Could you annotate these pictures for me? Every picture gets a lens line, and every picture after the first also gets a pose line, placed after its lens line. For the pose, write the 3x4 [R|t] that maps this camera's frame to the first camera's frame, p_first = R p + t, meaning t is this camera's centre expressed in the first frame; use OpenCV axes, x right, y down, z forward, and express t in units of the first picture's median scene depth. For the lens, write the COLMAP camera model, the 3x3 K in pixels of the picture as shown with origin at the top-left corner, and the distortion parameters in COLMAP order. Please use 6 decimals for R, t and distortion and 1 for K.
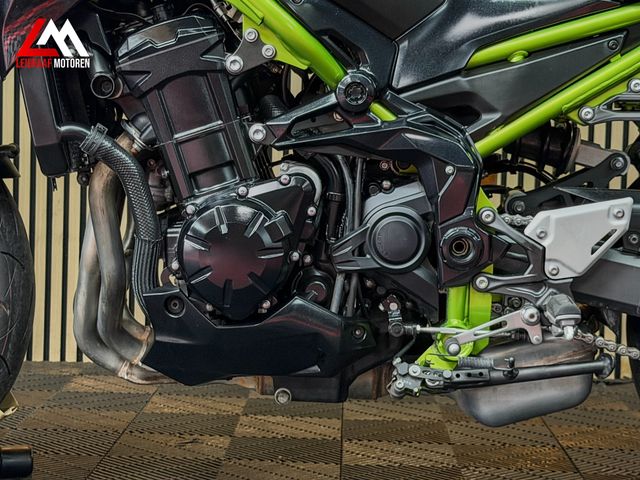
lens RADIAL K [[1444.7, 0, 320.8], [0, 1444.7, 244.8], [0, 0, 1]] dist [0.115832, 0.000000]
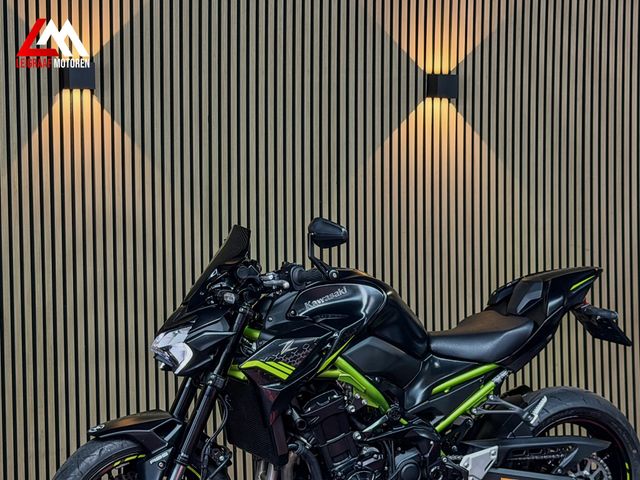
lens RADIAL K [[1444.7, 0, 342.4], [0, 1444.7, 226.6], [0, 0, 1]] dist [0.115832, 0.000000]
pose [[0.897675, -0.049355, 0.437885, -1.052143], [0.067133, 0.997426, -0.025203, -0.350906], [-0.435513, 0.052021, 0.898678, -1.078616]]
